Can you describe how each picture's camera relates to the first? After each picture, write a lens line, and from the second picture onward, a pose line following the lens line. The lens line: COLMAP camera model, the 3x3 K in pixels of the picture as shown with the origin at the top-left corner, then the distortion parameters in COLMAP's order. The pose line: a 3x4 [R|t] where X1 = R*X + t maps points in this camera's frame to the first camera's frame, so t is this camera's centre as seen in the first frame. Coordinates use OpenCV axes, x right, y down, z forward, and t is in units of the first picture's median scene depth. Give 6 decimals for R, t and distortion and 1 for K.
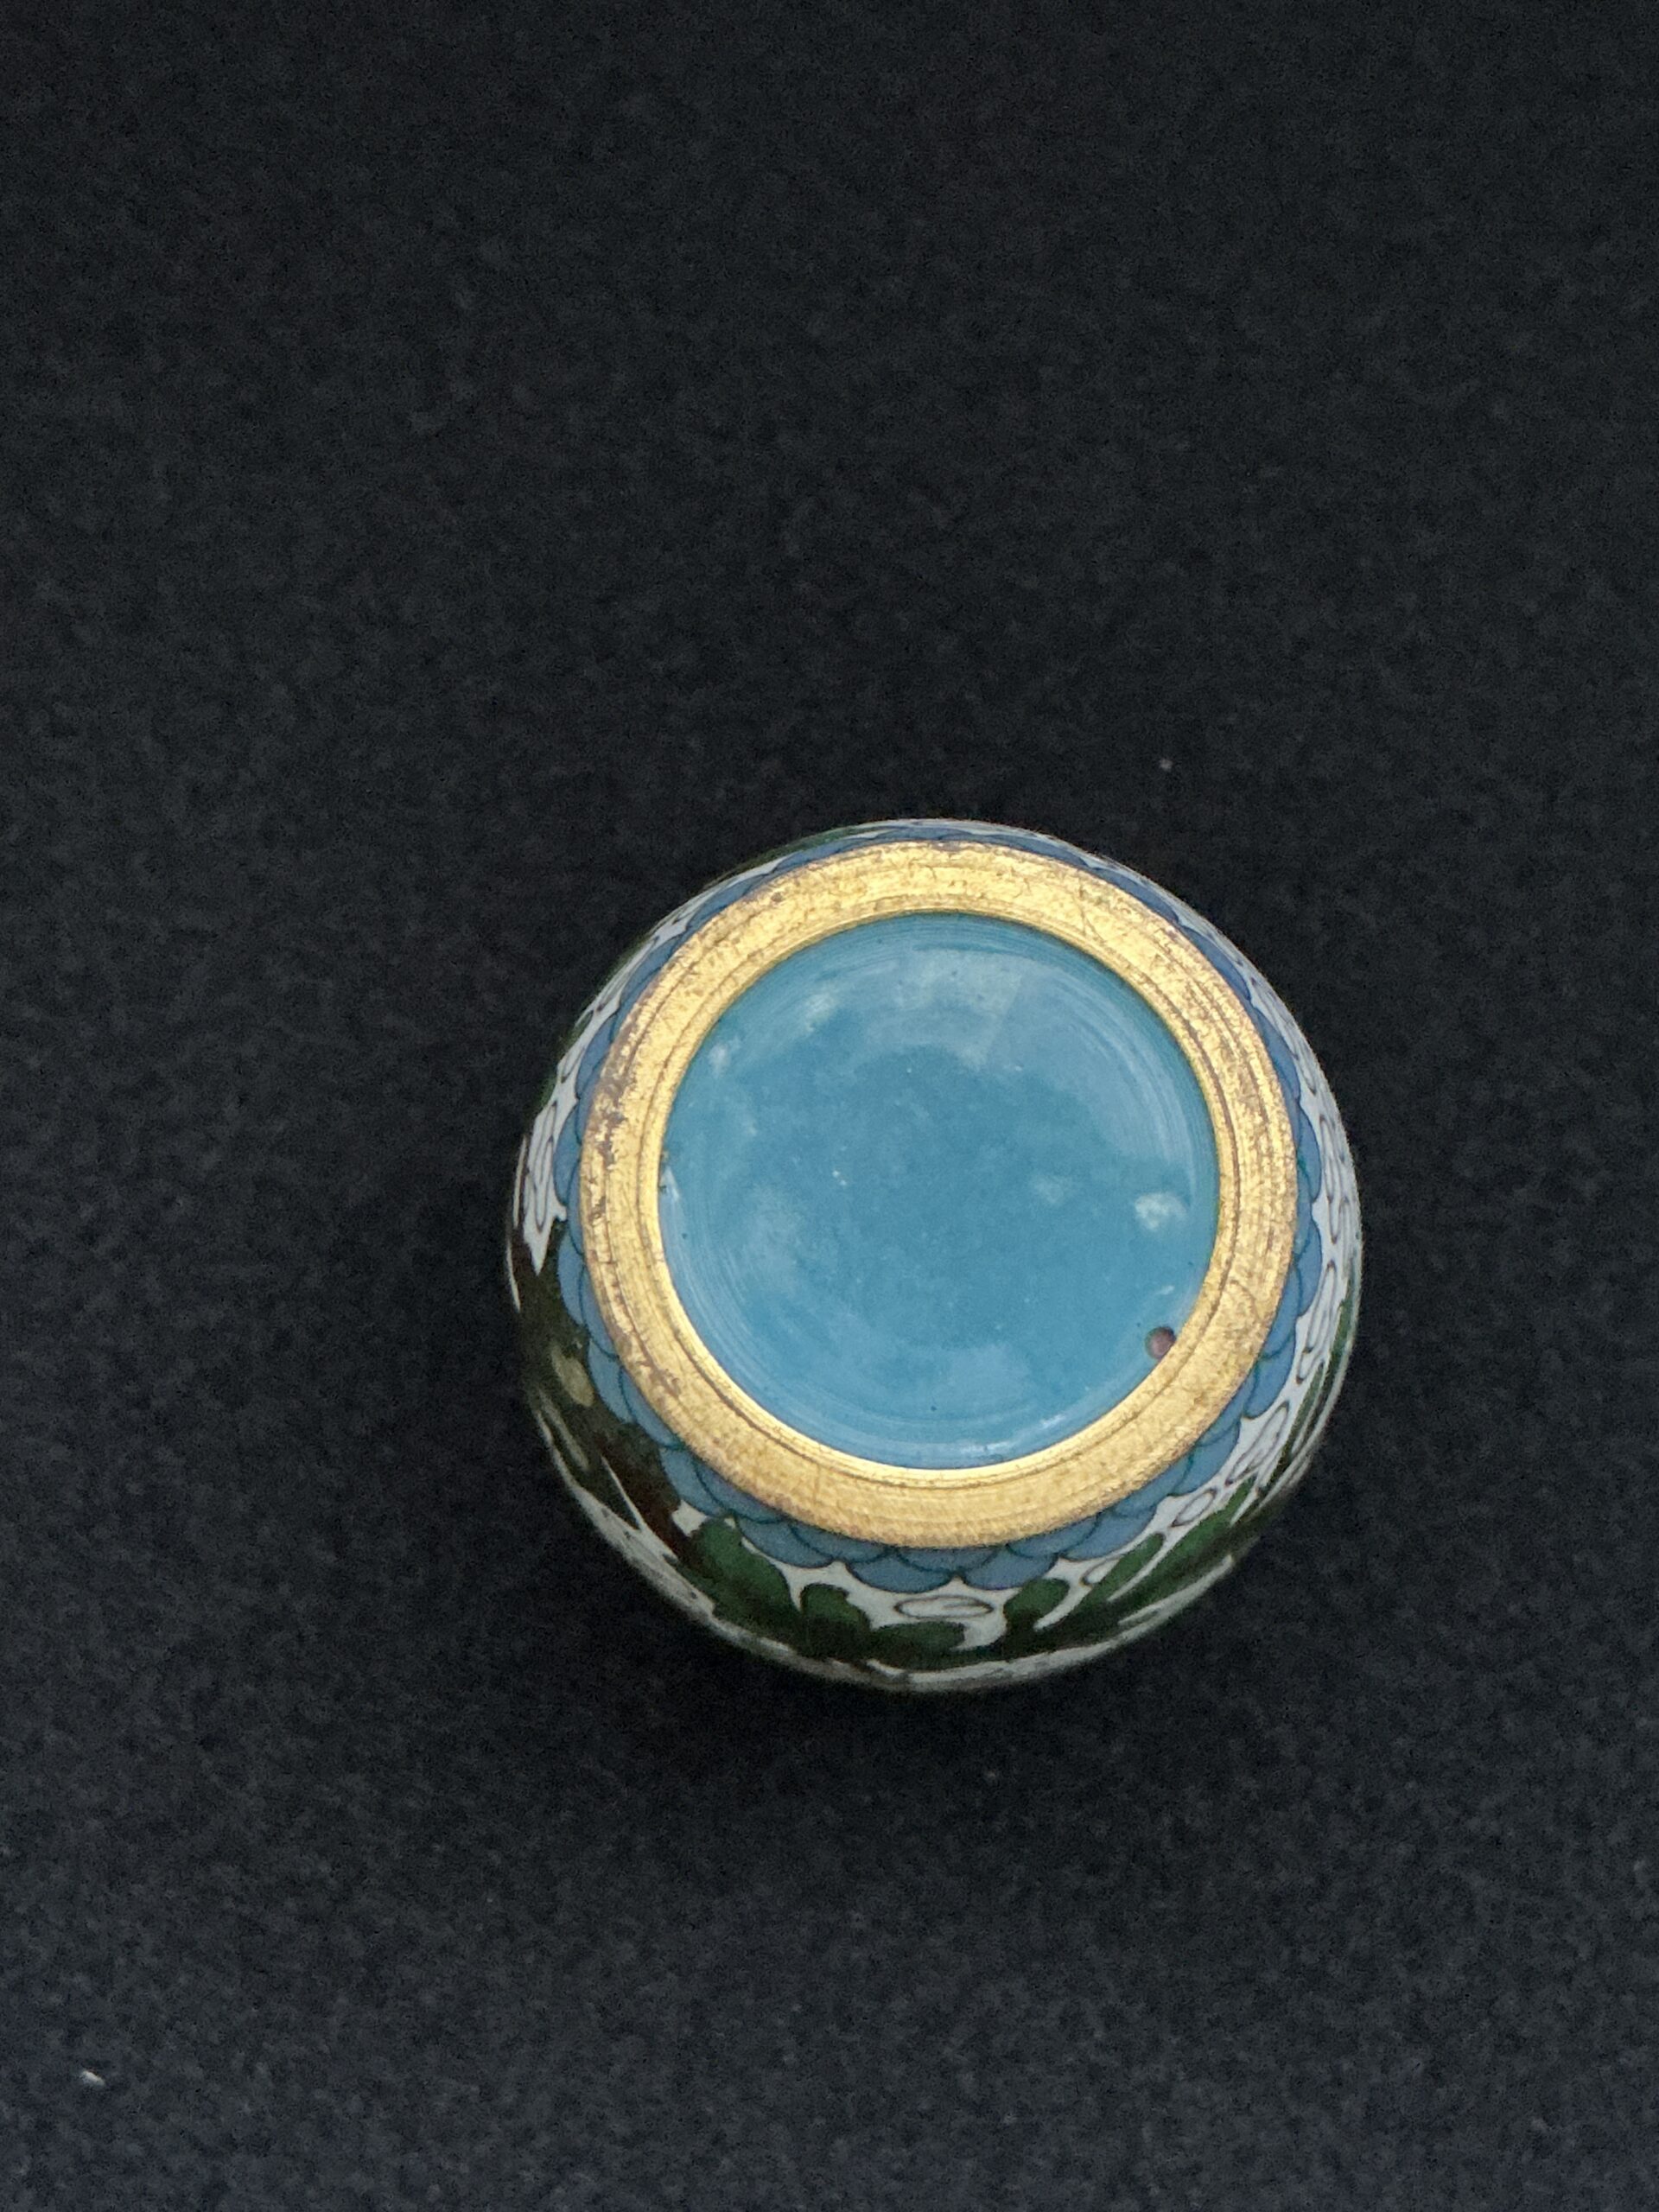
lens RADIAL K [[3372.4, 0, 822.4], [0, 3372.4, 1112.3], [0, 0, 1]] dist [0.107726, 0.000000]
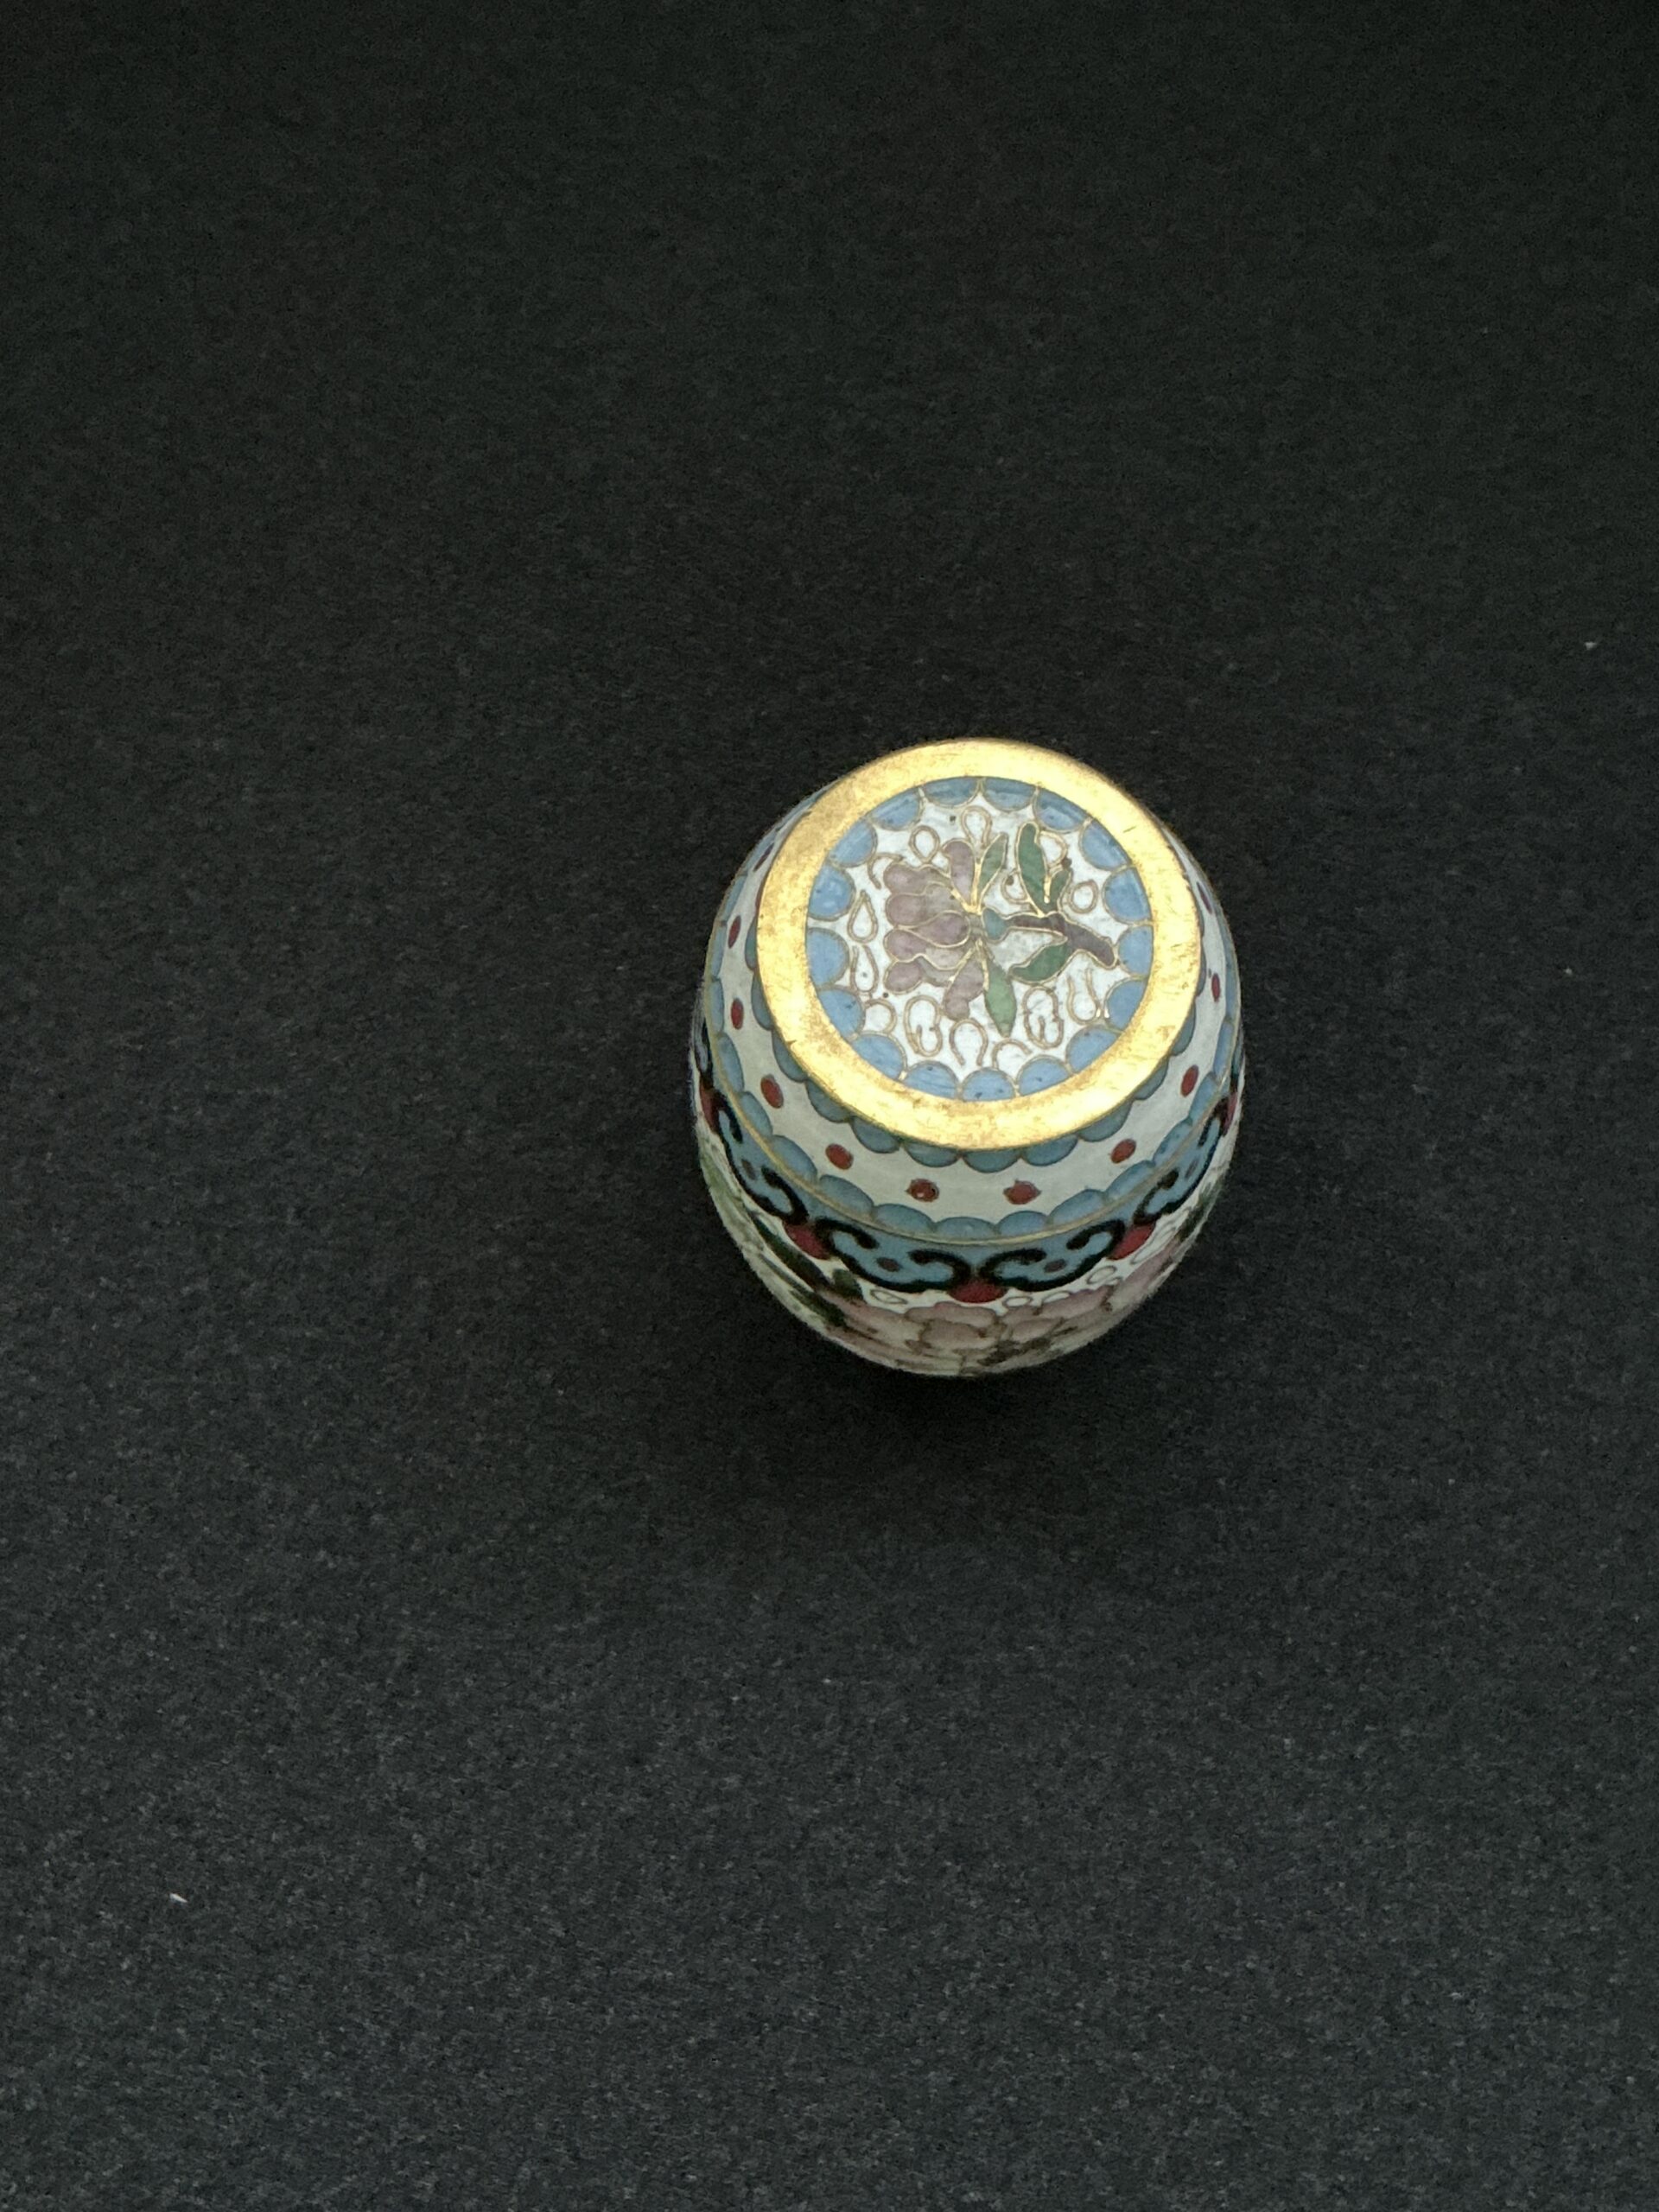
lens RADIAL K [[3372.4, 0, 834.3], [0, 3372.4, 1101.9], [0, 0, 1]] dist [0.107726, 0.000000]
pose [[0.999005, 0.005894, 0.044216, -0.010478], [-0.007830, 0.999013, 0.043731, -0.111797], [-0.043914, -0.044033, 0.998064, -0.410274]]
